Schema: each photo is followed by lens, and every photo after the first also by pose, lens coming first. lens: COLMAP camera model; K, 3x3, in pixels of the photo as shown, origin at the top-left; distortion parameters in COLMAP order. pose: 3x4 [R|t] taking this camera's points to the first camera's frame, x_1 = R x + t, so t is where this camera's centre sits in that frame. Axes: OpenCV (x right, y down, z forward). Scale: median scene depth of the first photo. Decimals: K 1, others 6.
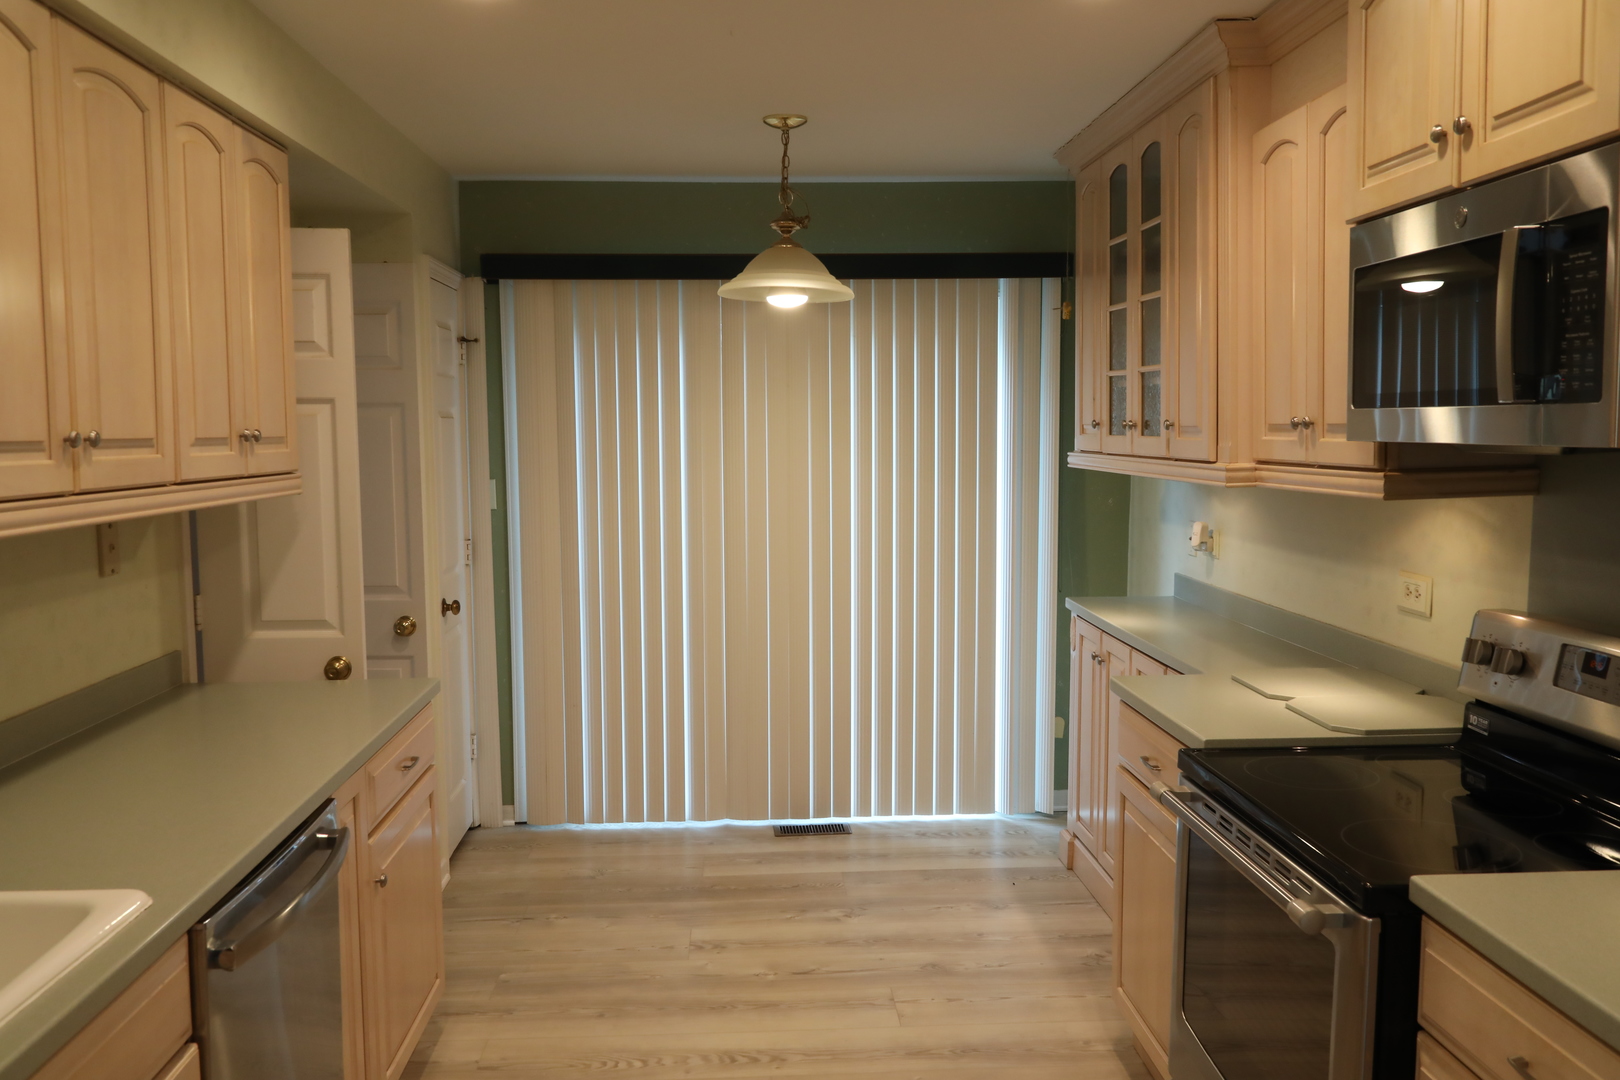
lens RADIAL K [[1281.5, 0, 810.0], [0, 1281.5, 540.0], [0, 0, 1]] dist [-0.004597, -0.013871]
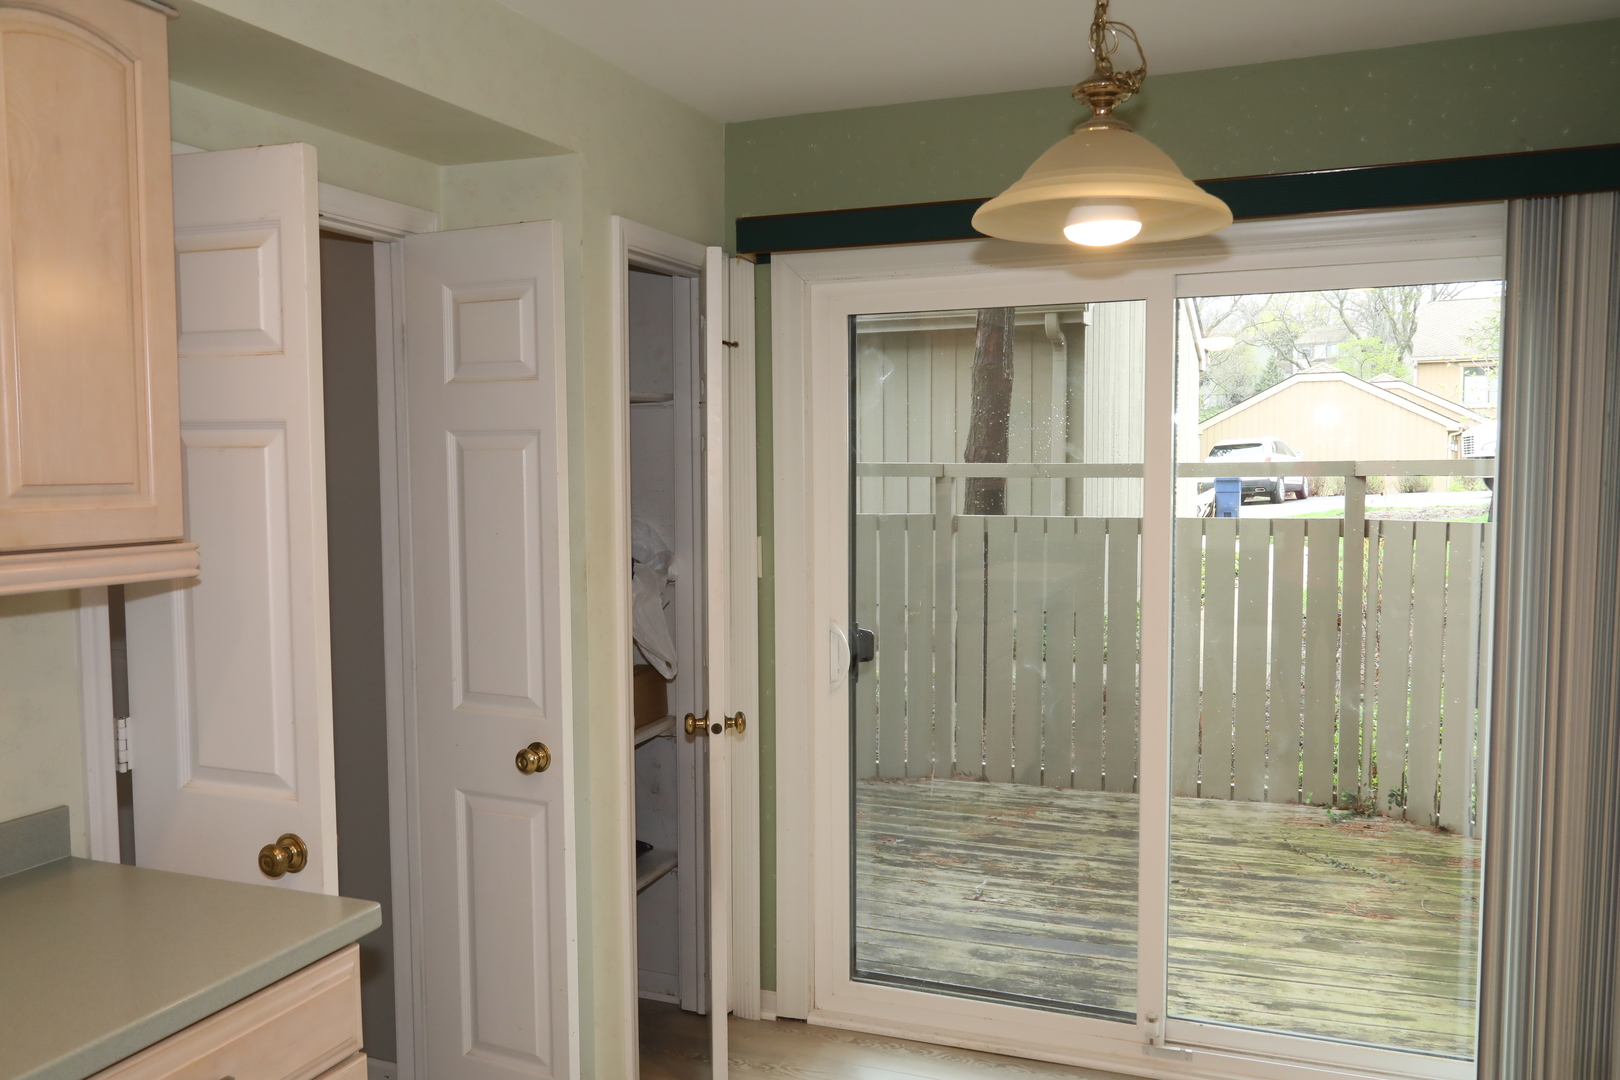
lens RADIAL K [[1281.5, 0, 810.0], [0, 1281.5, 540.0], [0, 0, 1]] dist [-0.004597, -0.013871]
pose [[0.907601, 0.026490, -0.418998, 0.114185], [-0.035906, 0.999248, -0.014602, -0.049903], [0.418296, 0.028298, 0.907870, 0.516976]]
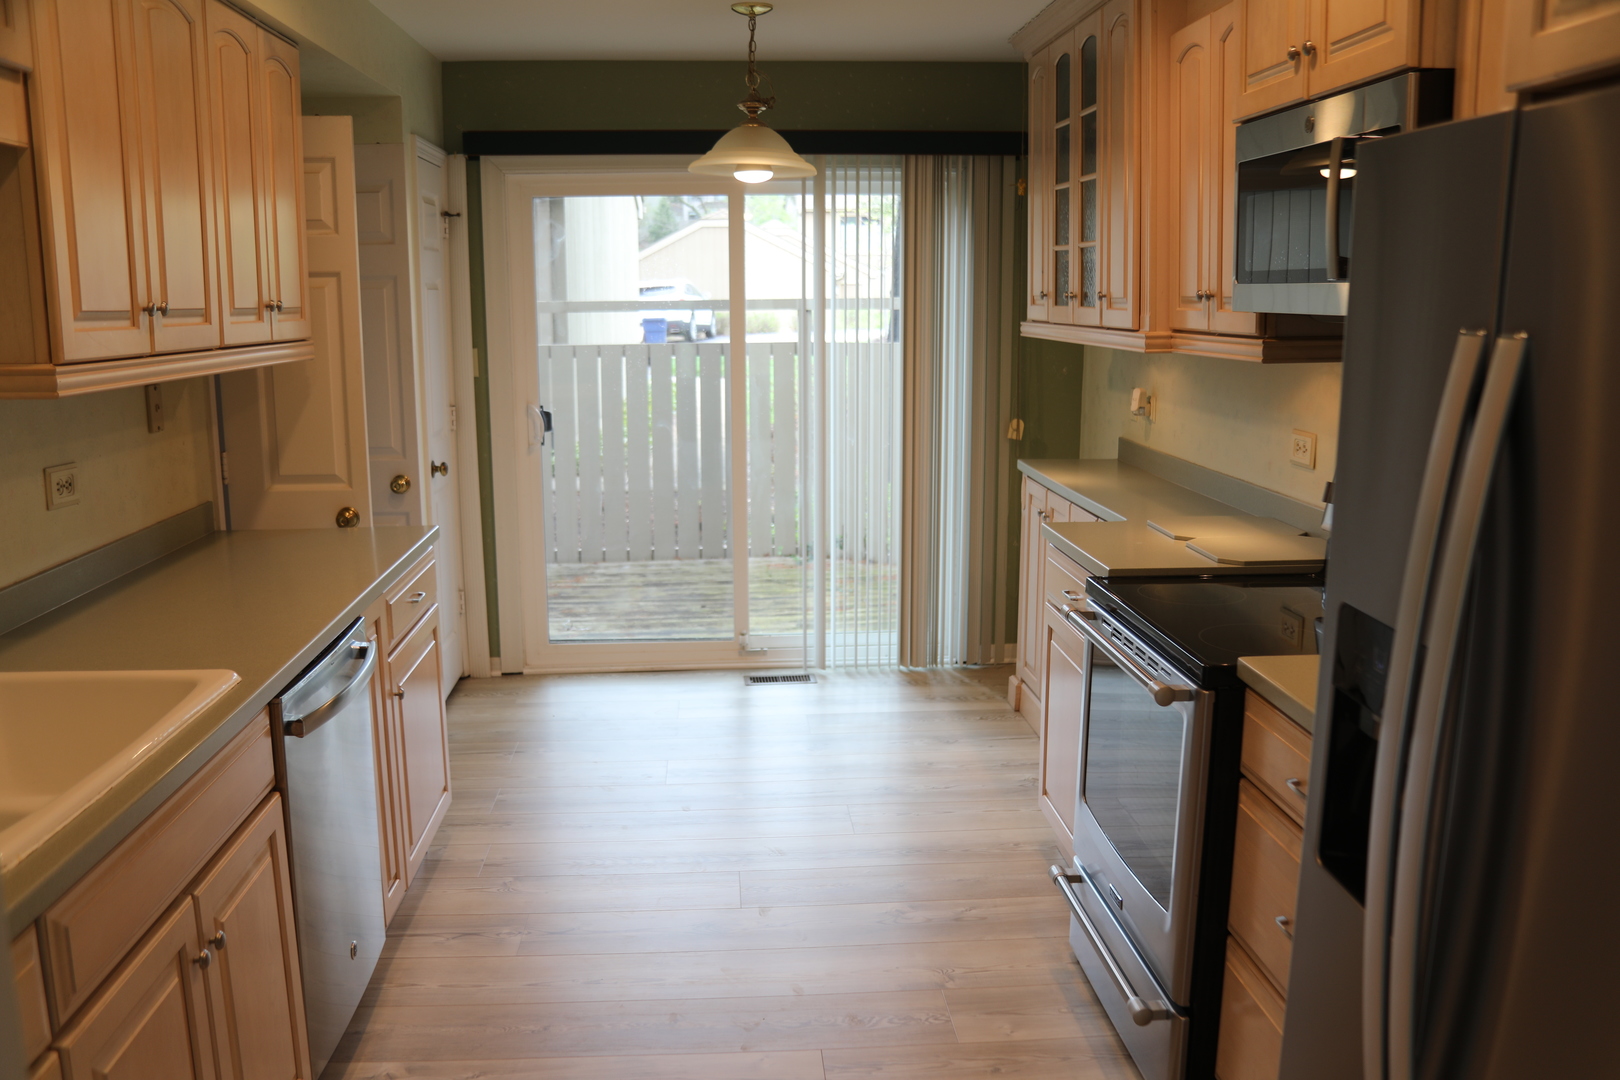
lens RADIAL K [[1340.1, 0, 812.6], [0, 1340.1, 552.3], [0, 0, 1]] dist [-0.170676, 0.193065]
pose [[0.999826, -0.000107, 0.018652, 0.011700], [-0.001767, 0.994942, 0.100432, 0.014224], [-0.018569, -0.100447, 0.994769, -0.138048]]
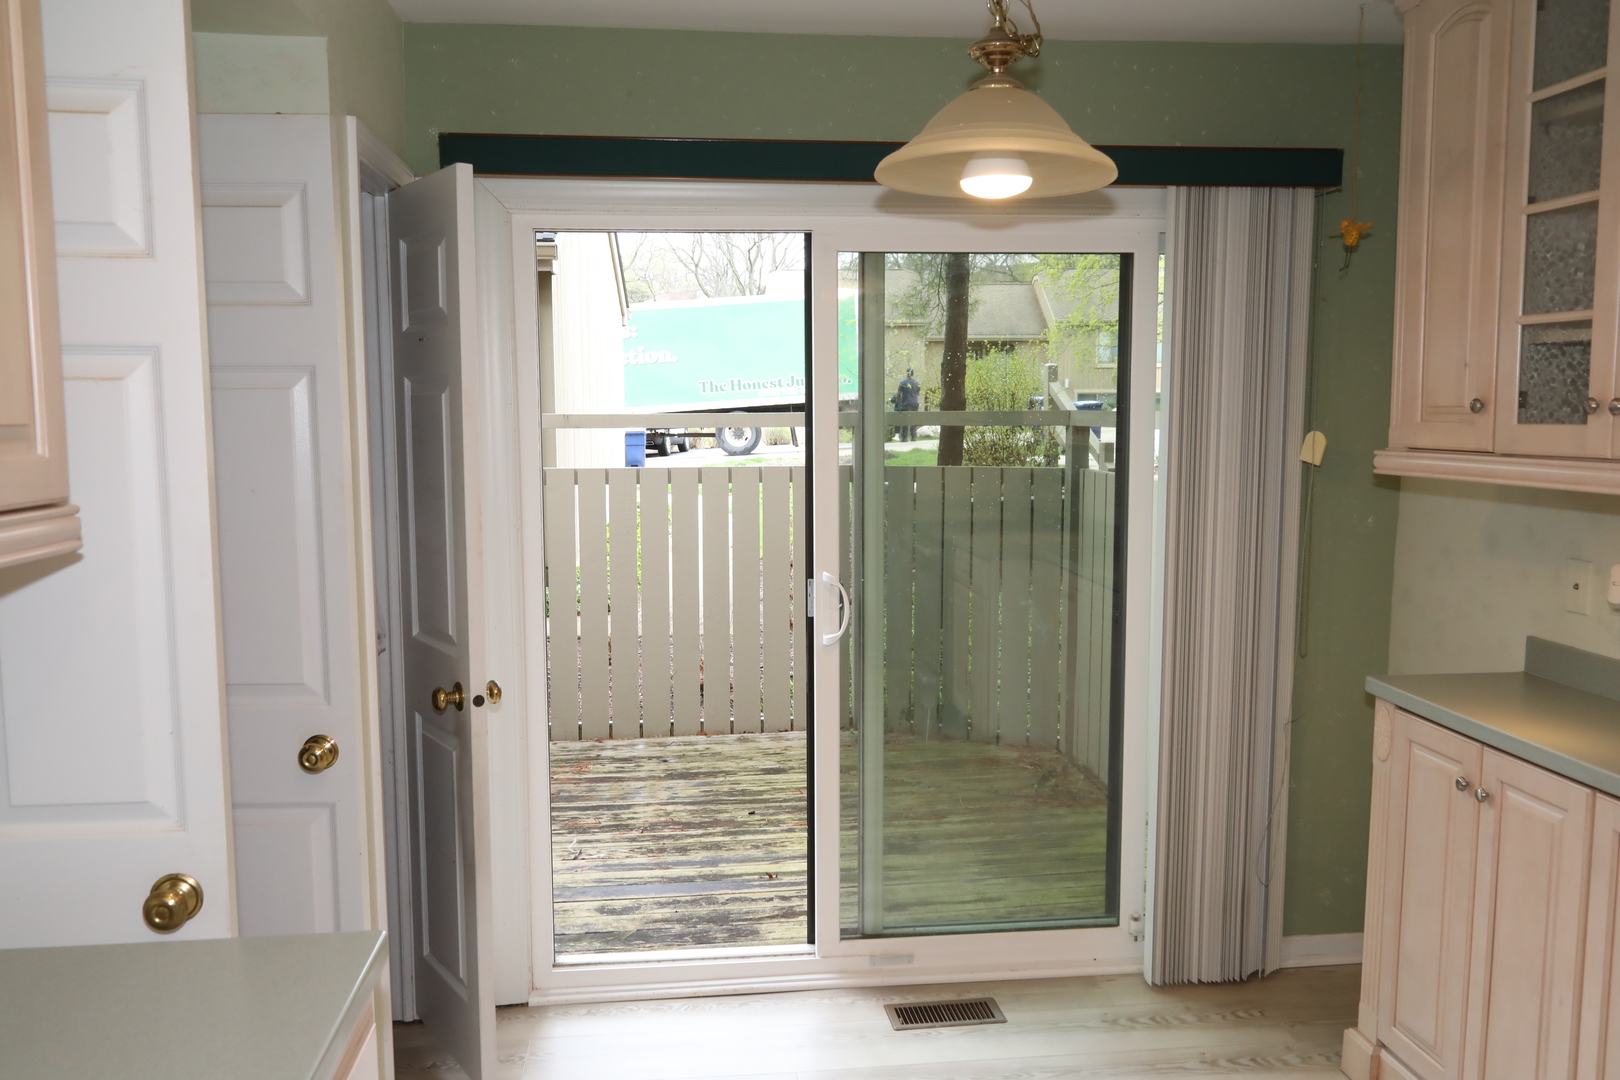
lens RADIAL K [[1295.0, 0, 809.1], [0, 1295.0, 548.4], [0, 0, 1]] dist [0.027830, -0.005558]
pose [[0.998855, -0.001735, 0.047808, -0.144686], [0.000896, 0.999845, 0.017564, -0.040069], [-0.047831, -0.017501, 0.998702, 0.473615]]
